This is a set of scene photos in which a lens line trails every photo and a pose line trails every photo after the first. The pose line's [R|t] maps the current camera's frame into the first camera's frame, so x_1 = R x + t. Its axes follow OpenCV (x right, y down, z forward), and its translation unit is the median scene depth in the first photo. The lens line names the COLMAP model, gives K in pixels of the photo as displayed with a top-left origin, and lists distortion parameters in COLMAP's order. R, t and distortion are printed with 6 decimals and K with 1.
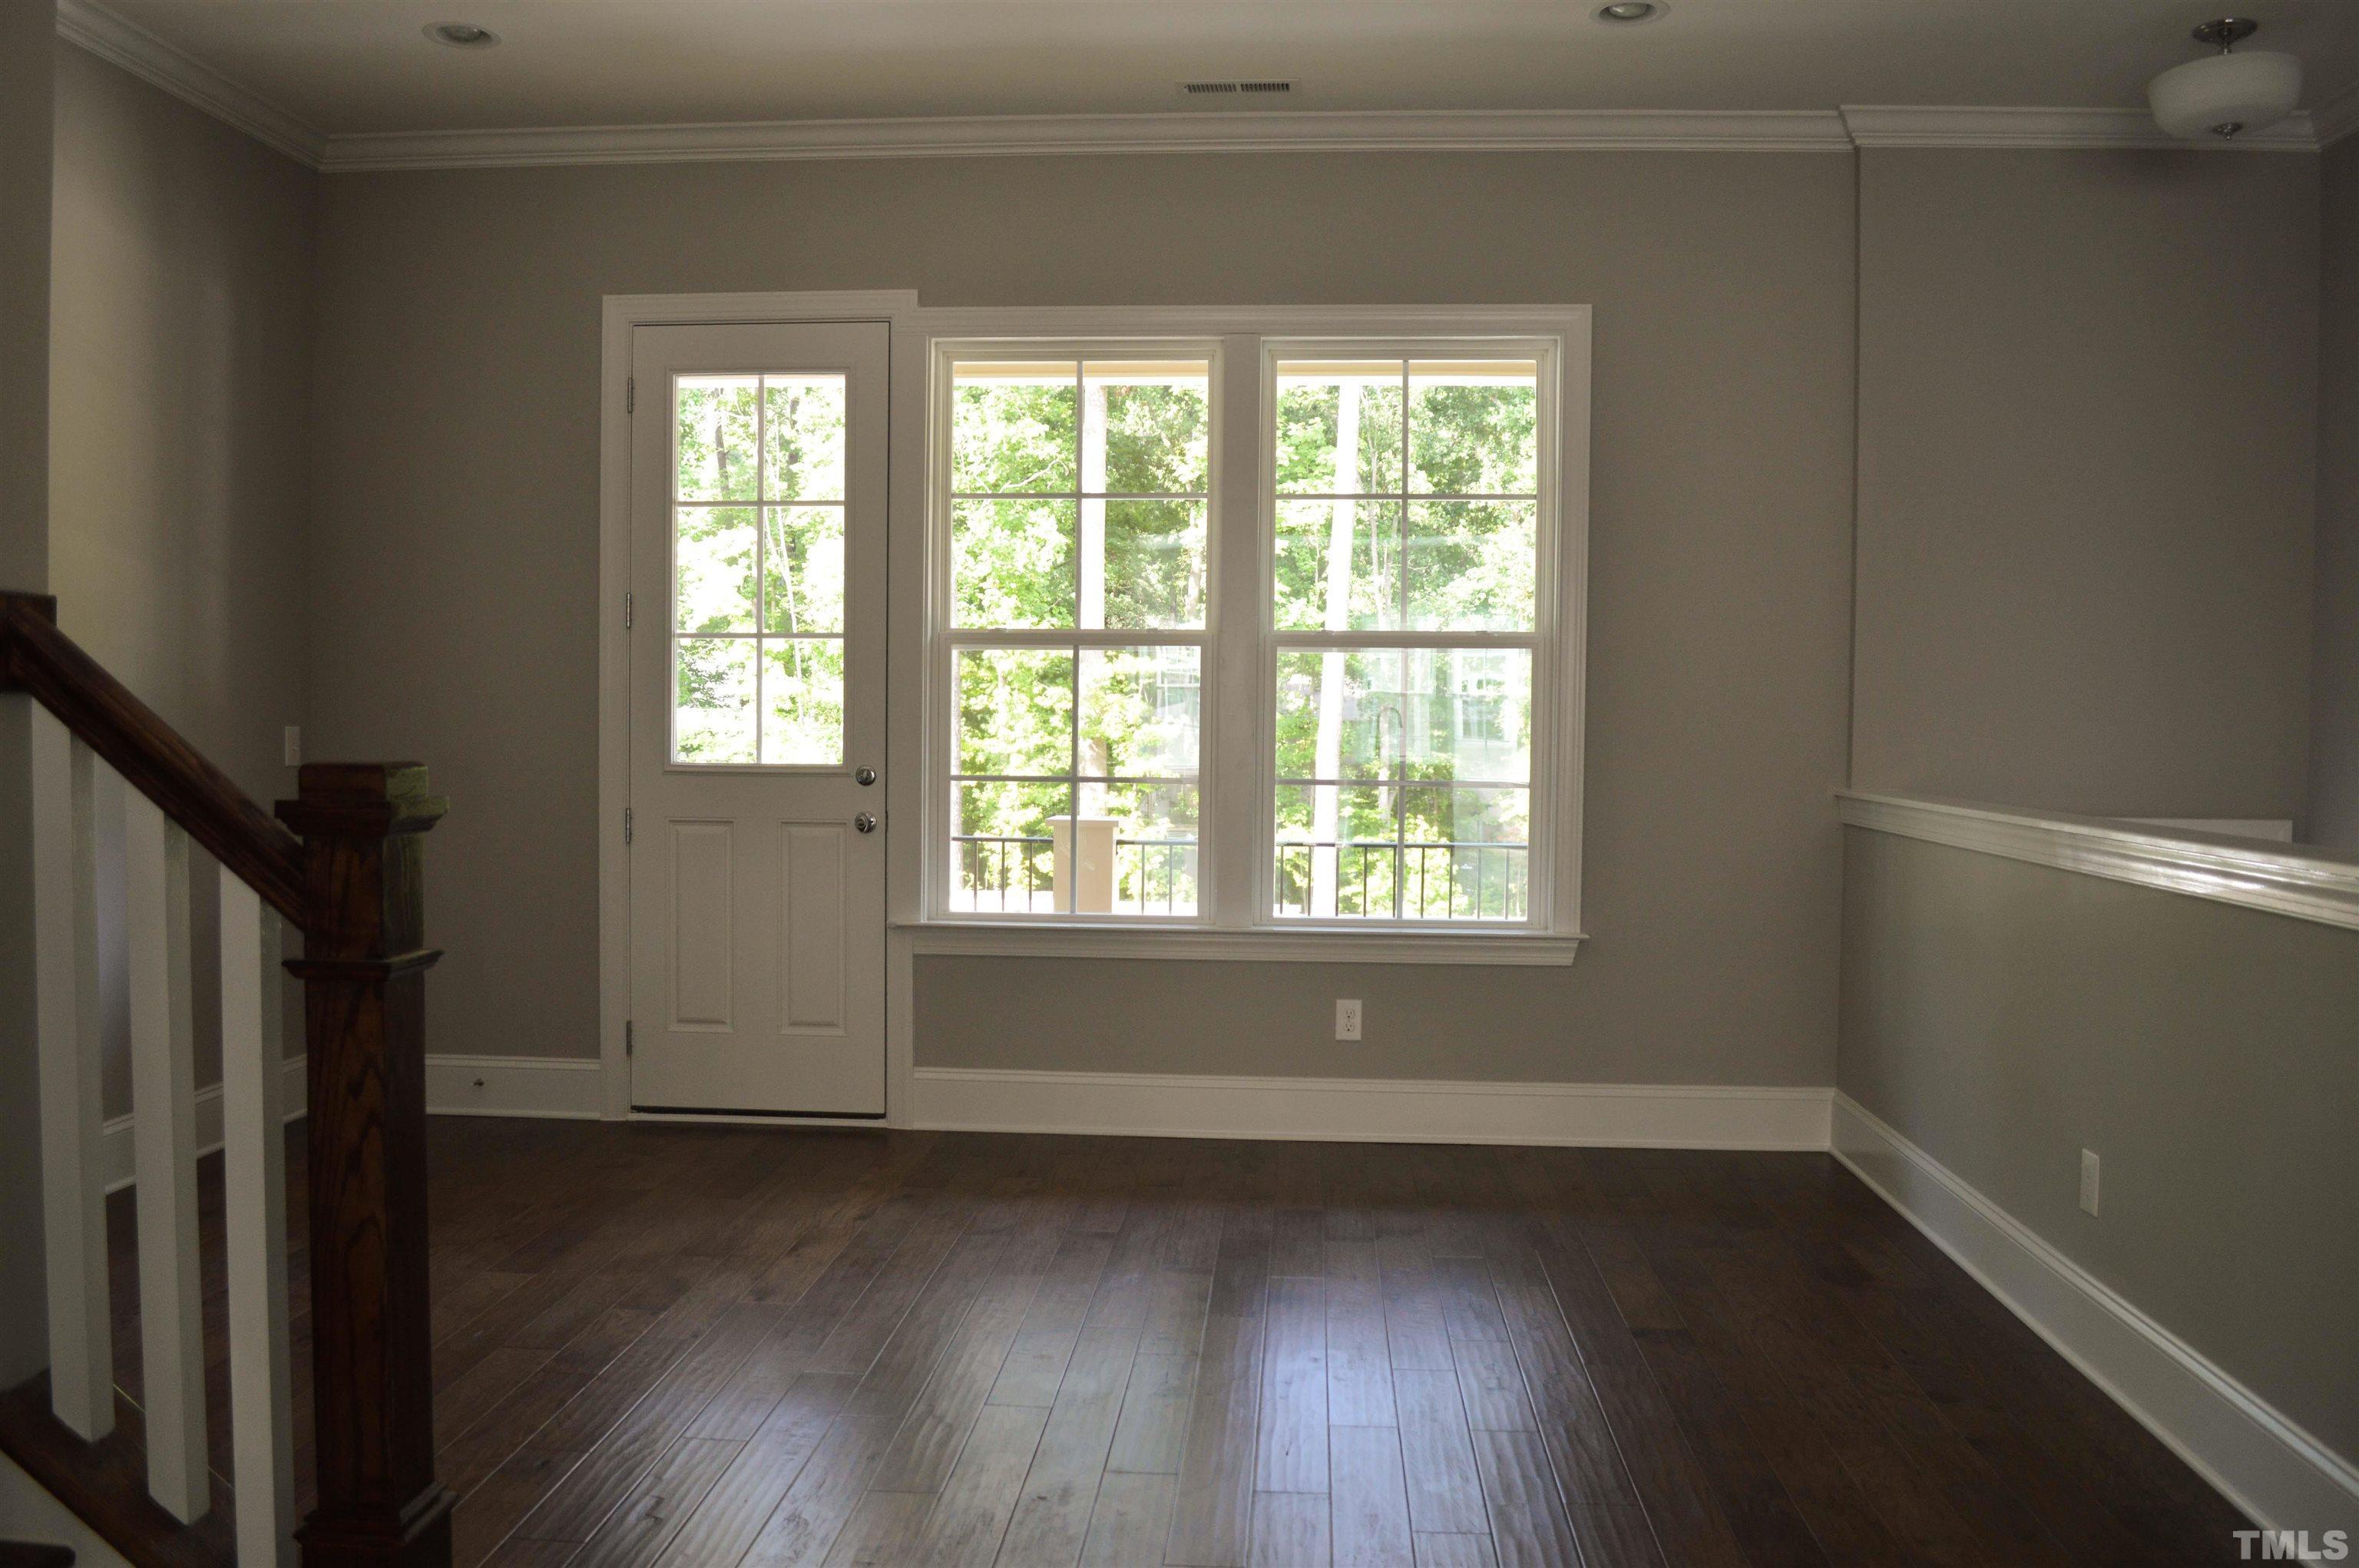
lens RADIAL K [[1853.4, 0, 1179.5], [0, 1853.4, 784.0], [0, 0, 1]] dist [-0.077178, 0.009468]
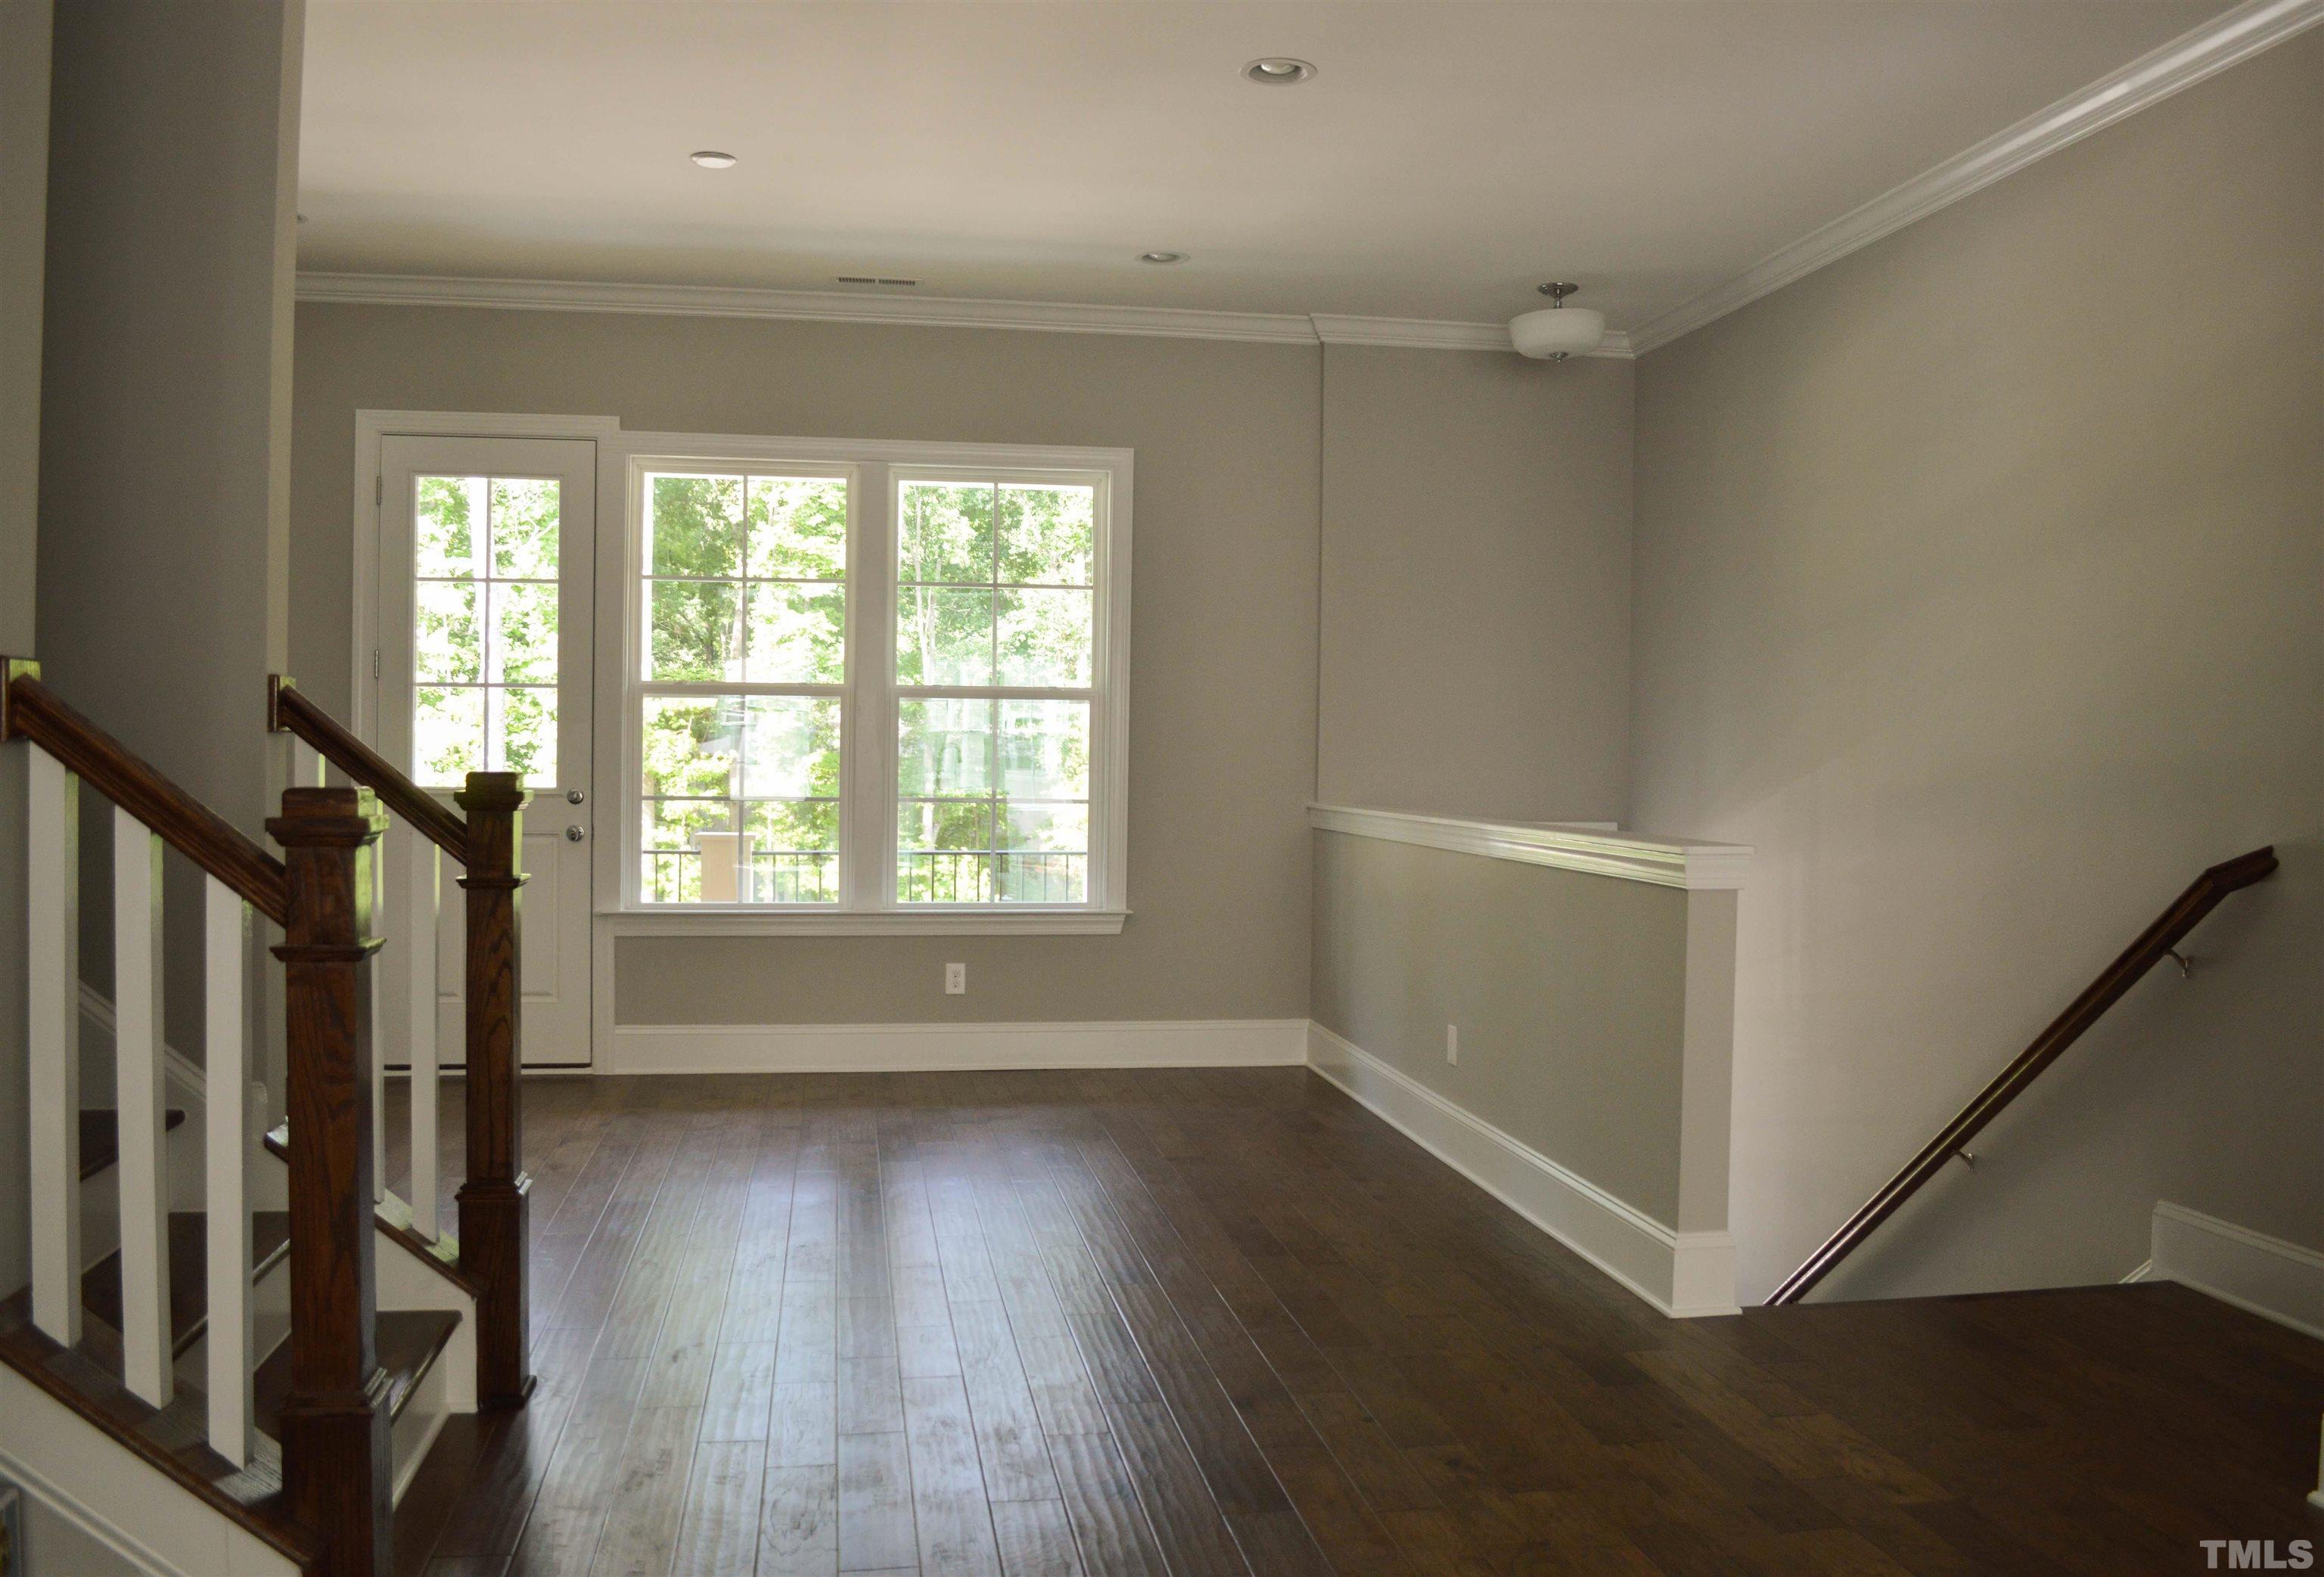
lens RADIAL K [[1861.5, 0, 1157.8], [0, 1861.5, 788.1], [0, 0, 1]] dist [-0.212859, -0.001075]
pose [[0.971851, -0.001459, 0.235591, -0.076549], [0.005573, 0.999843, -0.016800, 0.013314], [-0.235530, 0.017640, 0.971707, -0.311820]]
